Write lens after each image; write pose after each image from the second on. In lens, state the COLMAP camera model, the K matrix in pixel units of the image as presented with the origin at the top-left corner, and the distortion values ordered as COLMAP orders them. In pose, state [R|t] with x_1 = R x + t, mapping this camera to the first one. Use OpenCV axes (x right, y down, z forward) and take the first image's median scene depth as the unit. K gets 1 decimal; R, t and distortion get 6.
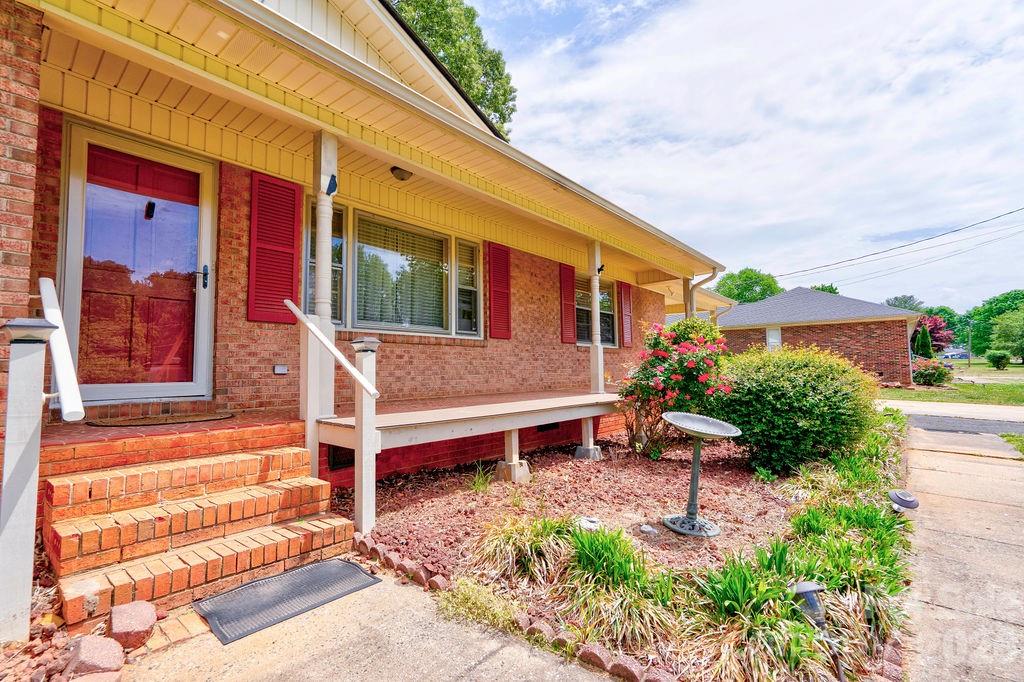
lens RADIAL K [[464.0, 0, 509.3], [0, 464.0, 337.4], [0, 0, 1]] dist [0.001143, 0.005258]
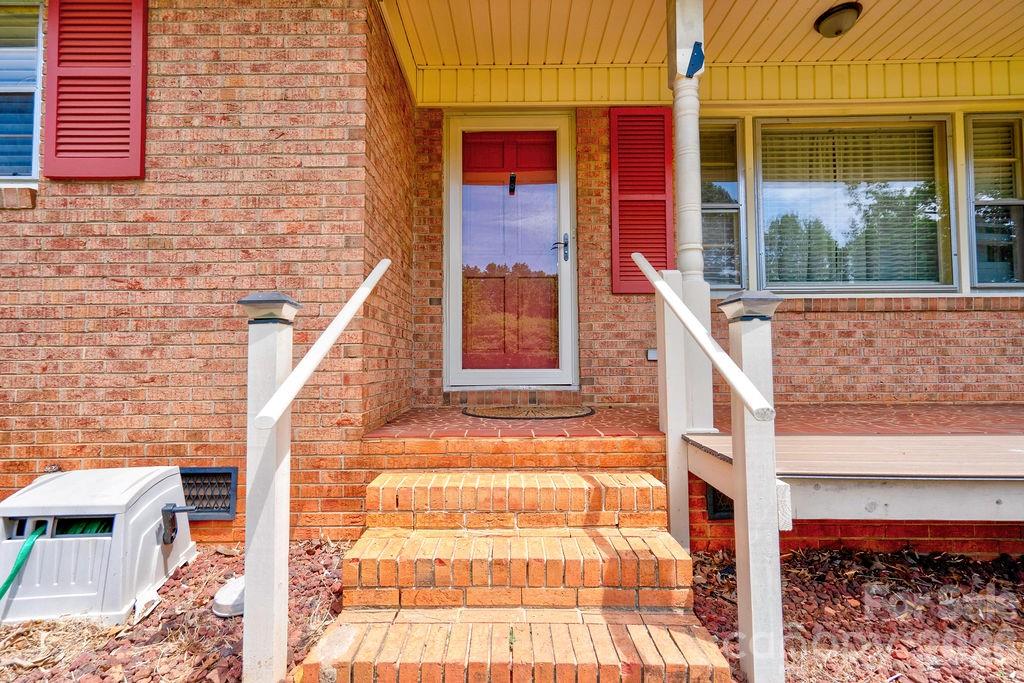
lens RADIAL K [[464.0, 0, 503.3], [0, 464.0, 338.2], [0, 0, 1]] dist [0.001143, 0.005258]
pose [[0.635438, -0.025643, -0.771726, -0.069288], [0.053088, 0.998534, 0.010534, 0.023061], [0.770325, -0.047663, 0.635868, 0.360746]]
